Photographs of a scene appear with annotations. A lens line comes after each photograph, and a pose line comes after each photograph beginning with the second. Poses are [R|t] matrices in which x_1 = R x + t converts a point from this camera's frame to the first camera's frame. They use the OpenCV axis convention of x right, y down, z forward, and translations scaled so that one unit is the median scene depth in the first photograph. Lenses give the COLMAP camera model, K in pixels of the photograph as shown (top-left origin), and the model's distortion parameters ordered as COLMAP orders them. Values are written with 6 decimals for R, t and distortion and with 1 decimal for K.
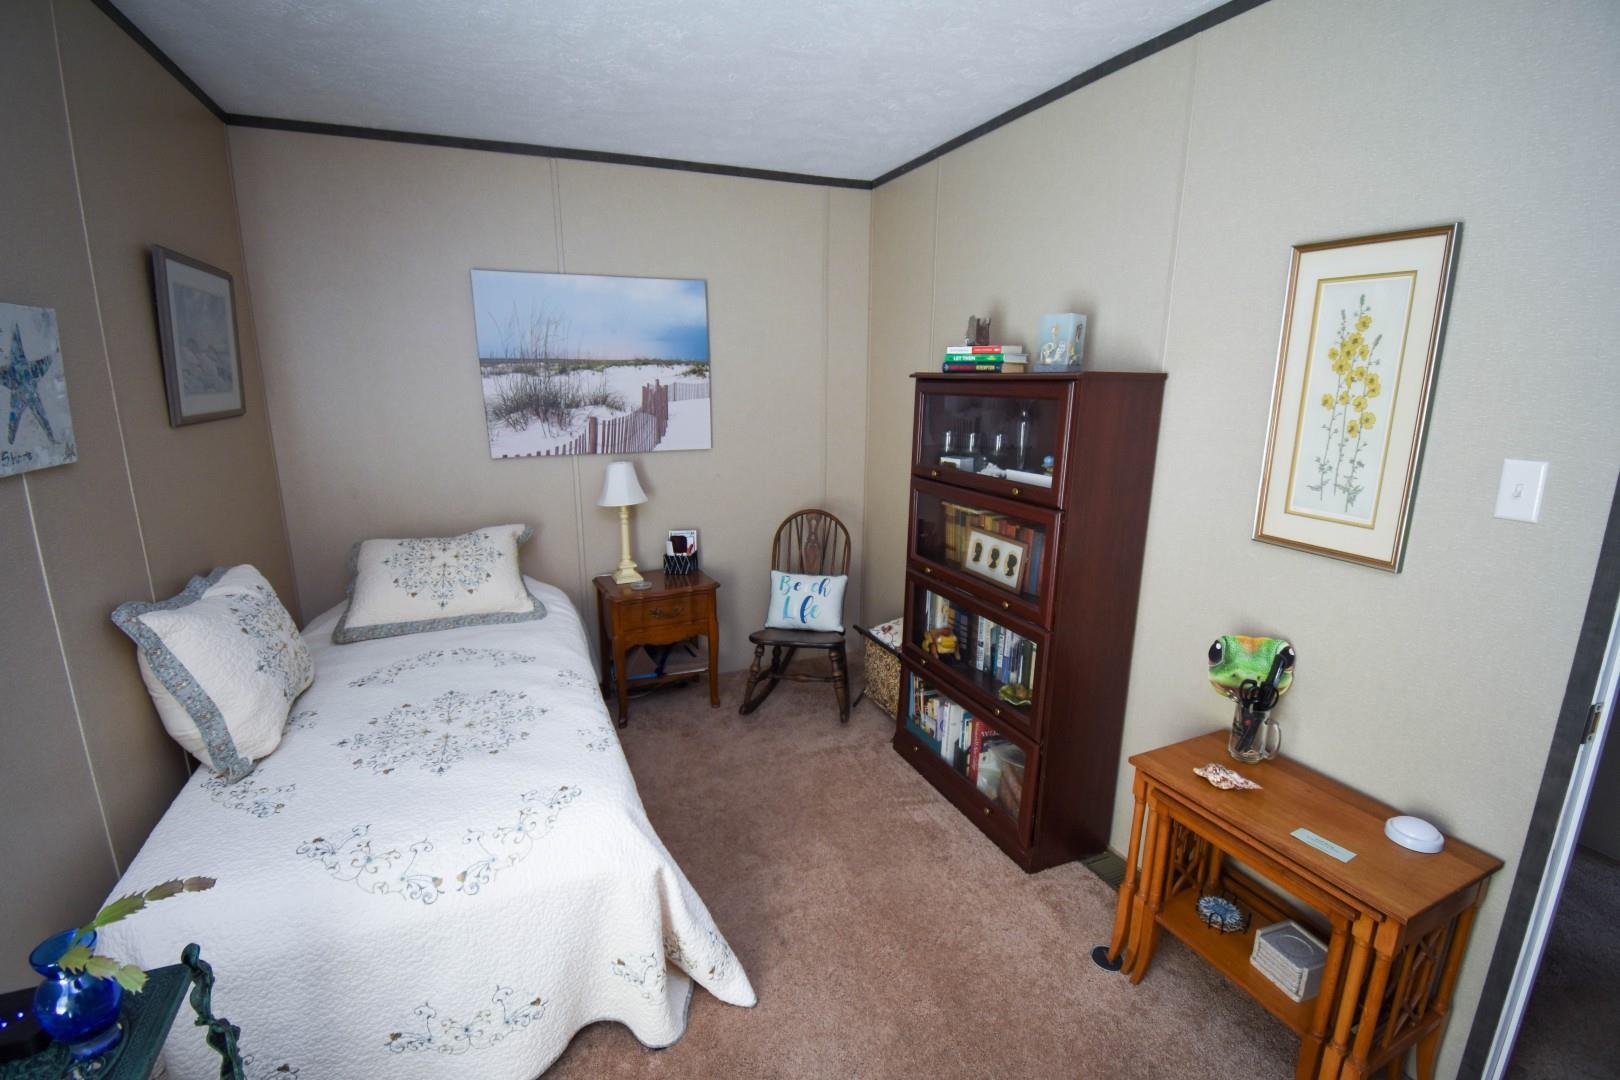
lens RADIAL K [[714.5, 0, 808.7], [0, 714.5, 540.7], [0, 0, 1]] dist [0.009460, -0.018503]
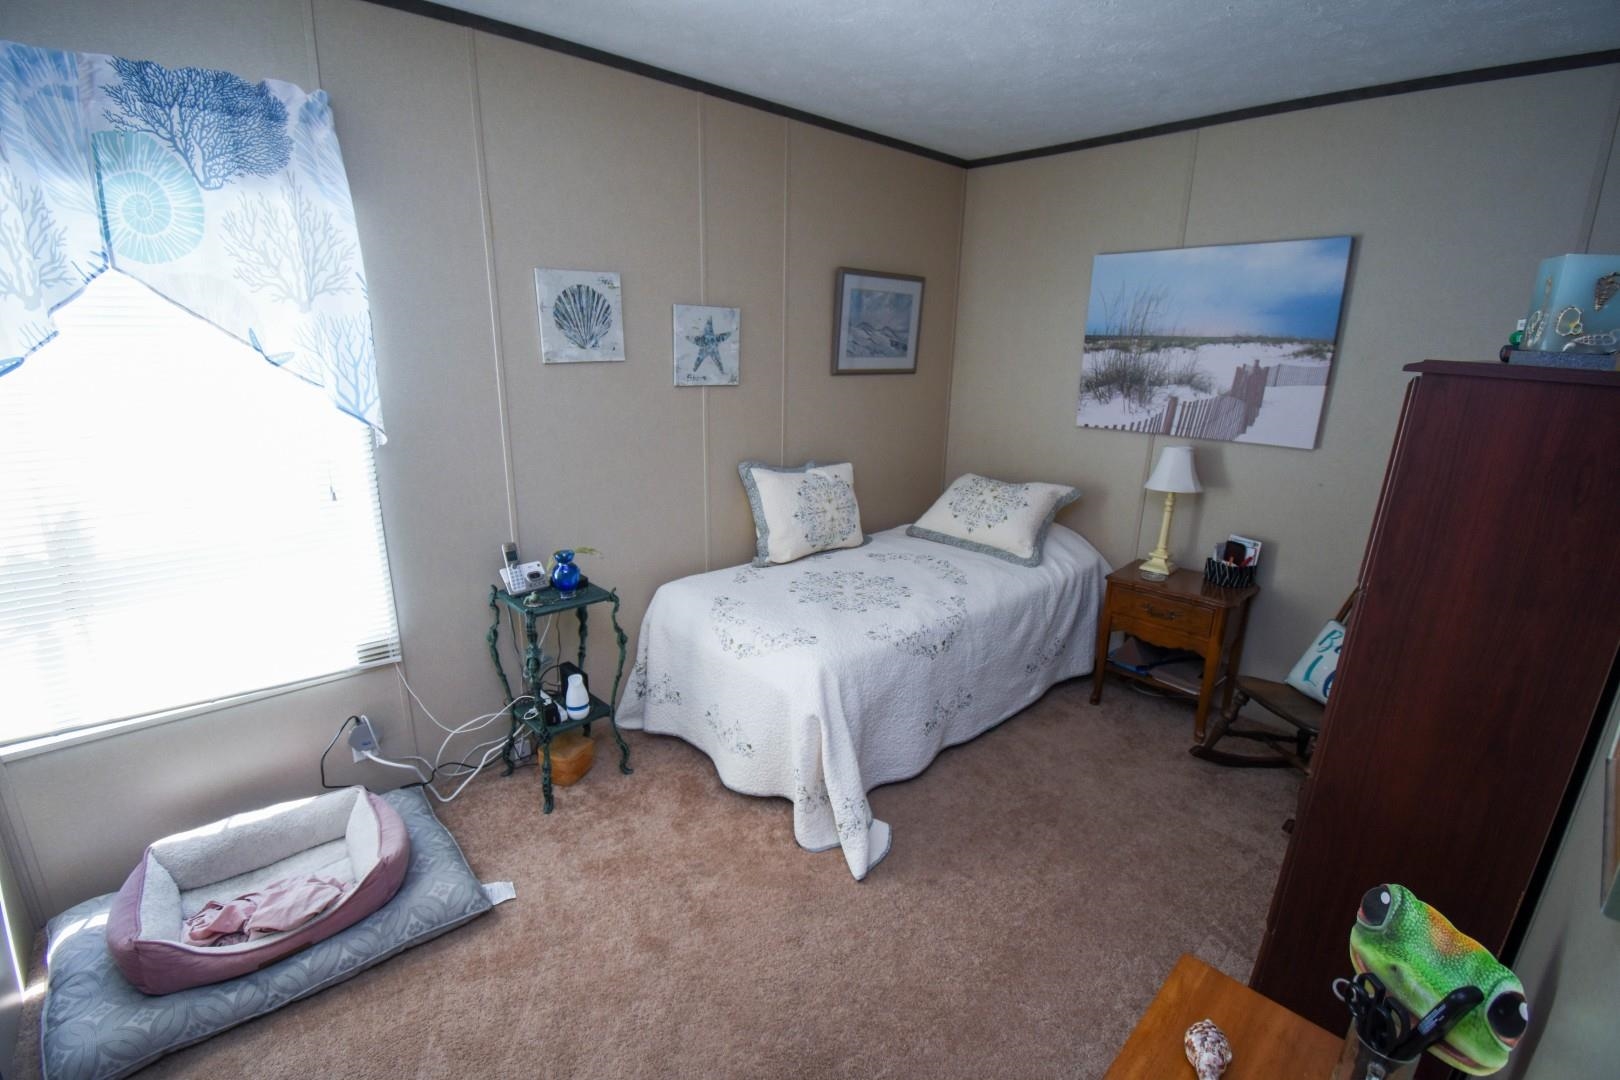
lens RADIAL K [[714.5, 0, 805.9], [0, 714.5, 540.9], [0, 0, 1]] dist [0.009460, -0.018503]
pose [[0.327720, 0.259295, -0.908497, 0.481277], [-0.234946, 0.953760, 0.187462, -0.054266], [0.915096, 0.152013, 0.373486, 0.226566]]
